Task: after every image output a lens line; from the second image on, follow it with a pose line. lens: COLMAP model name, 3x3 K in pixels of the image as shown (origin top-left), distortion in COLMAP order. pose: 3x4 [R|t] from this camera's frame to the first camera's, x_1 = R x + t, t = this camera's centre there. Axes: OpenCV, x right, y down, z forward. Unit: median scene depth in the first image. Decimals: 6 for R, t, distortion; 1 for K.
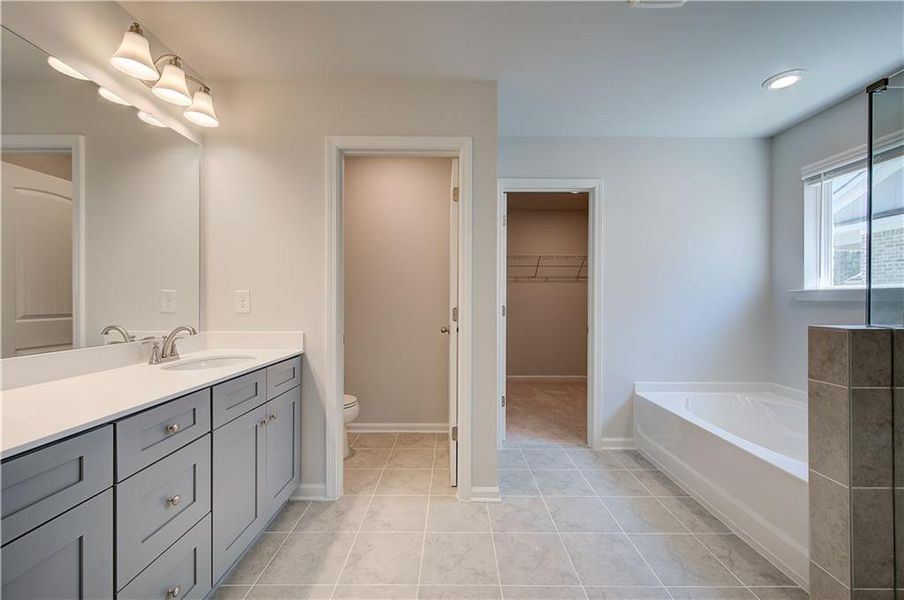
lens RADIAL K [[363.0, 0, 455.8], [0, 363.0, 299.3], [0, 0, 1]] dist [0.003029, -0.000654]
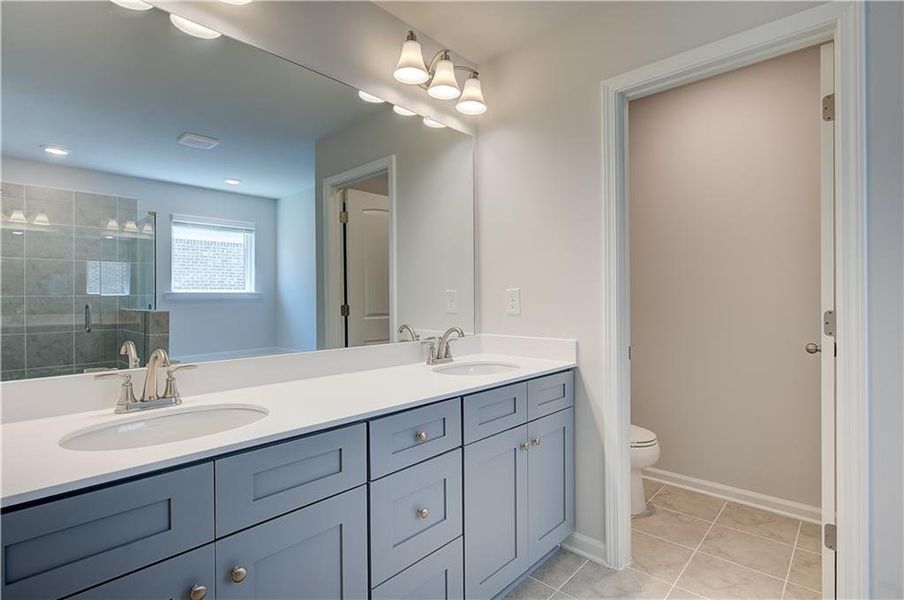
lens RADIAL K [[445.0, 0, 452.0], [0, 445.0, 300.0], [0, 0, 1]] dist [0.001368, -0.000717]
pose [[0.734205, -0.007286, -0.678888, 0.040775], [0.010417, 0.999946, 0.000534, 0.000132], [0.678847, -0.007464, 0.734241, 0.117644]]
